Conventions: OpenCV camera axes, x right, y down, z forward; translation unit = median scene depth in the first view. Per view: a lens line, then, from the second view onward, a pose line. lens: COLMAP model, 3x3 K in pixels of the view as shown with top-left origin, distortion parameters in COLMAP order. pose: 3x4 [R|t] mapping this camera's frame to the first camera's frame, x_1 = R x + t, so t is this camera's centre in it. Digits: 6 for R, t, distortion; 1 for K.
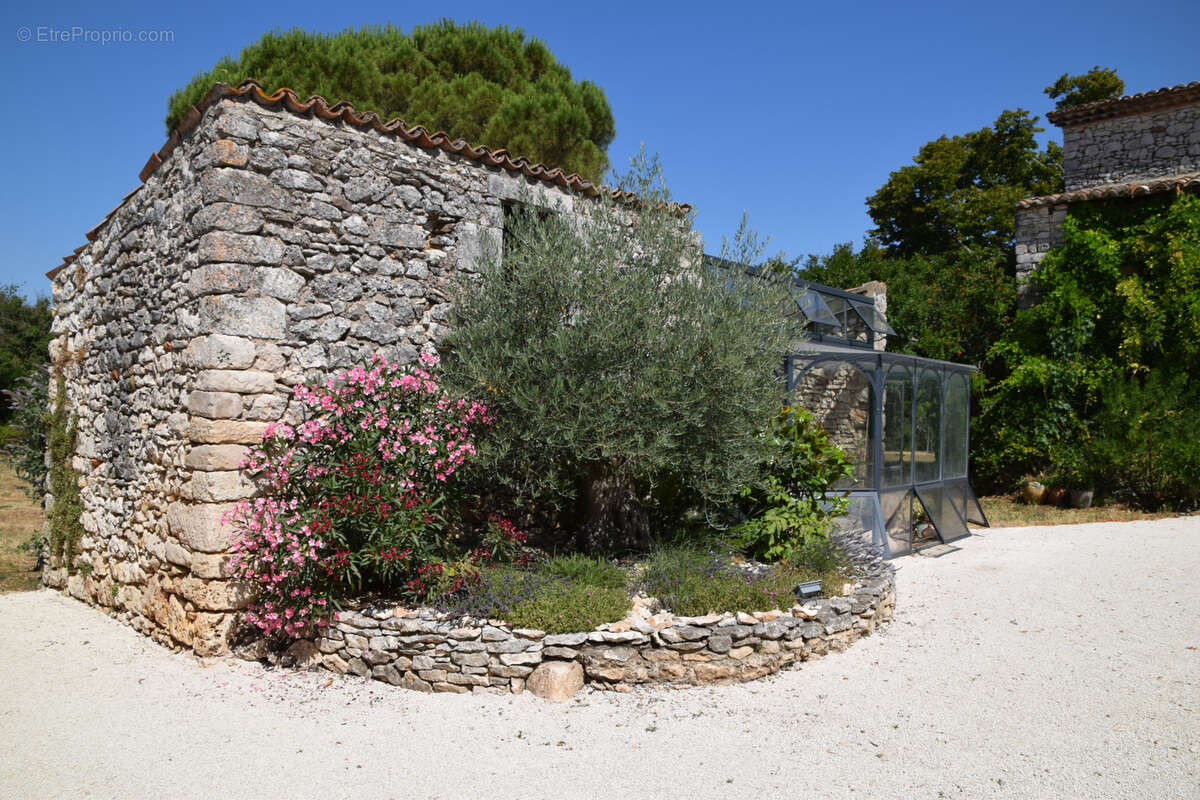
lens RADIAL K [[928.6, 0, 610.5], [0, 928.6, 398.0], [0, 0, 1]] dist [-0.168181, 0.121018]
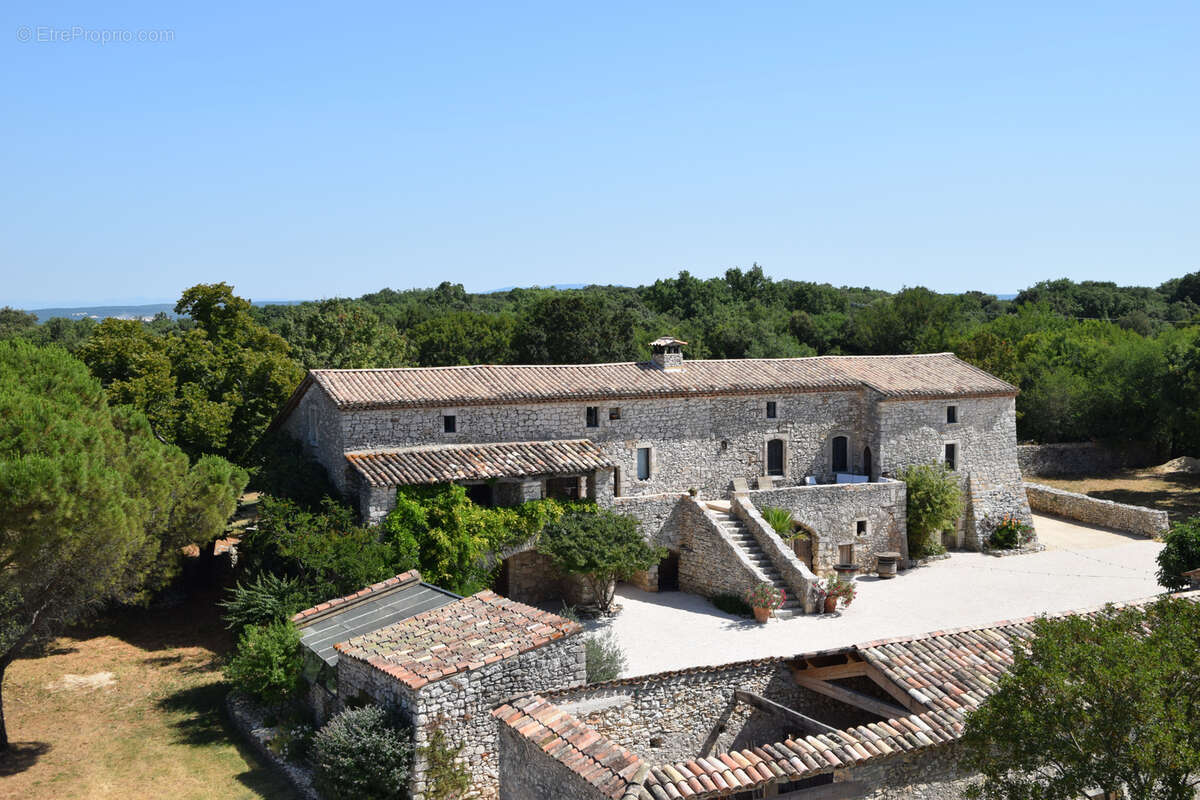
lens RADIAL K [[1359.0, 0, 614.8], [0, 1359.0, 396.8], [0, 0, 1]] dist [-0.066298, 0.282011]
pose [[0.303862, -0.077611, 0.949550, -1.980458], [0.000347, 0.996685, 0.081353, -0.626278], [-0.952716, -0.024391, 0.302882, -0.258470]]
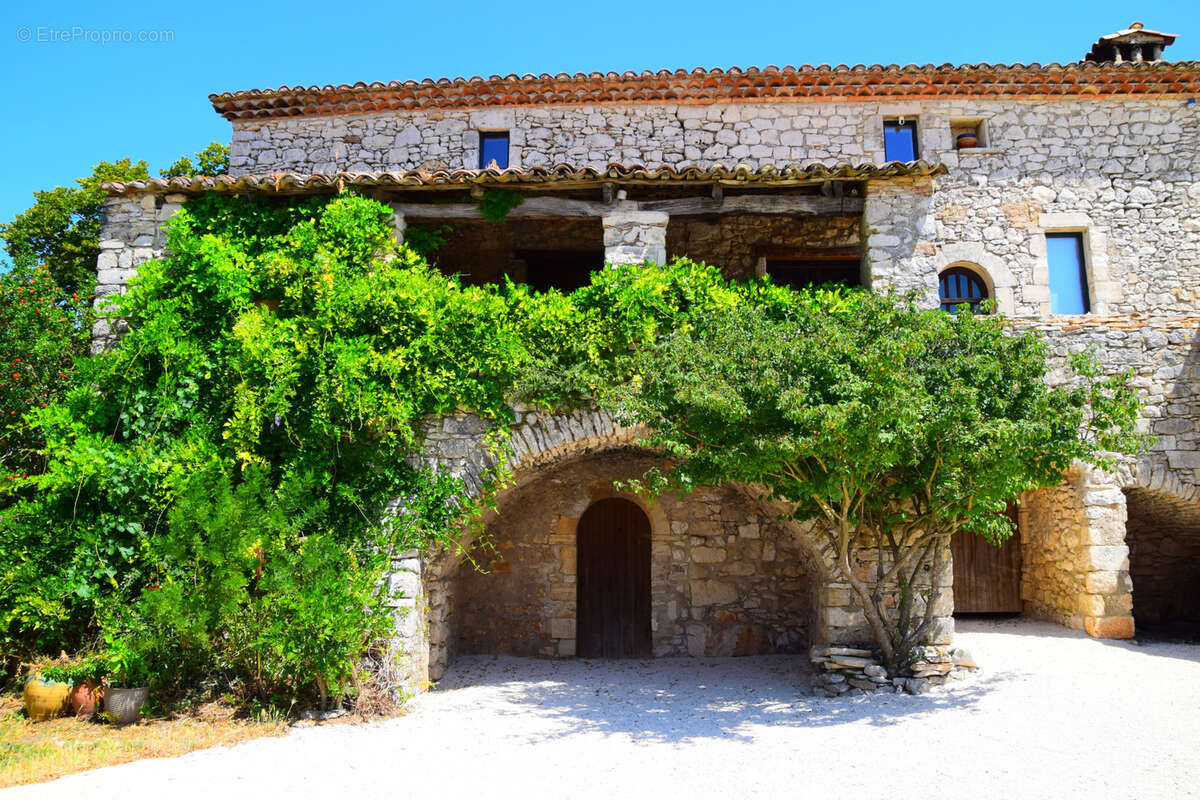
lens RADIAL K [[928.6, 0, 610.5], [0, 928.6, 398.0], [0, 0, 1]] dist [-0.168181, 0.121018]
pose [[0.745174, 0.095823, 0.659949, 0.342691], [-0.001618, 0.989880, -0.141901, 0.007499], [-0.666868, 0.104673, 0.737788, 0.370915]]
